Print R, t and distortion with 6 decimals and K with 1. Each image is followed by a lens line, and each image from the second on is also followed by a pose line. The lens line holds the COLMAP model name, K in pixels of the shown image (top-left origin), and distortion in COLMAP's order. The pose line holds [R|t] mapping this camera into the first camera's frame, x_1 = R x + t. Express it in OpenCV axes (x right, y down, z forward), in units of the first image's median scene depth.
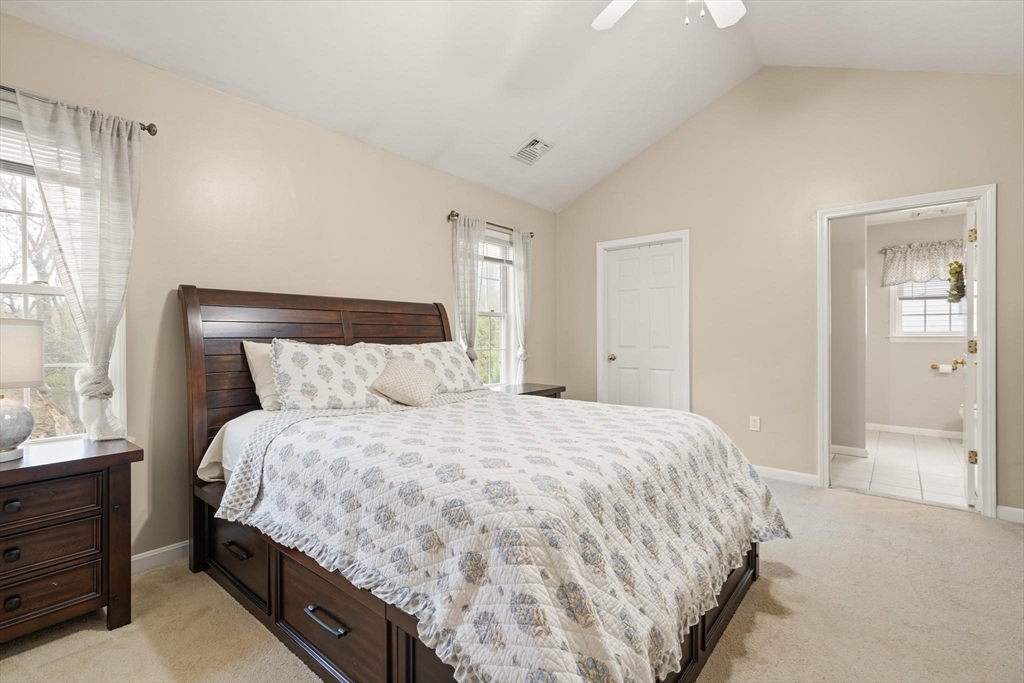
lens RADIAL K [[468.3, 0, 514.8], [0, 468.3, 349.0], [0, 0, 1]] dist [0.003972, -0.000392]
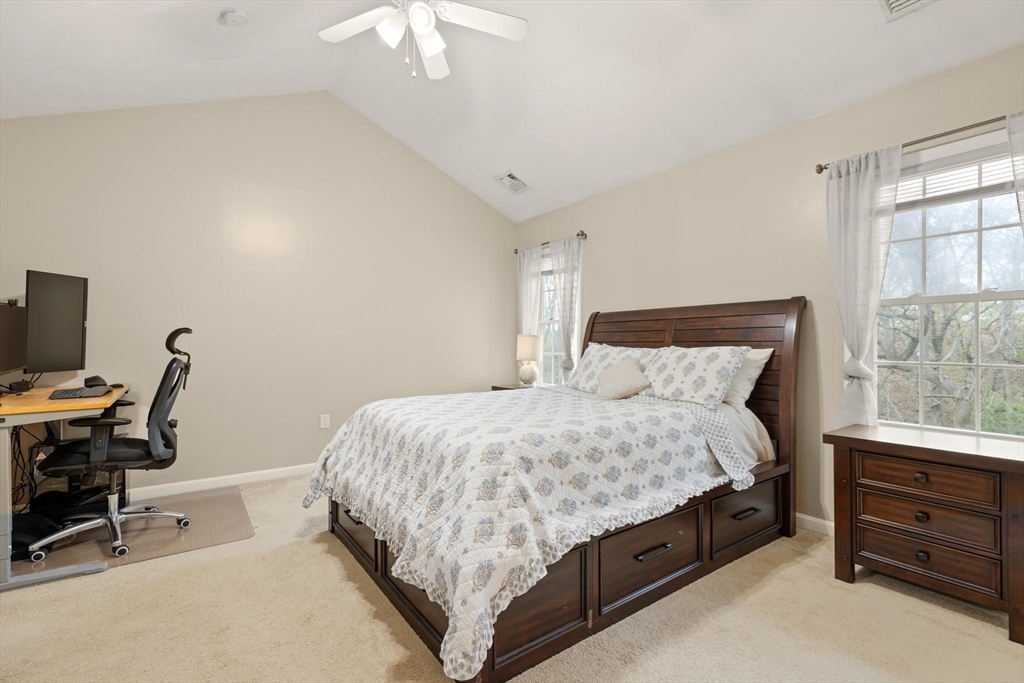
lens RADIAL K [[468.3, 0, 514.8], [0, 468.3, 349.0], [0, 0, 1]] dist [0.003972, -0.000392]
pose [[-0.263841, 0.037711, -0.963829, 1.056170], [-0.000536, 0.999230, 0.039243, -0.063664], [0.964566, 0.010870, -0.263617, 1.141180]]
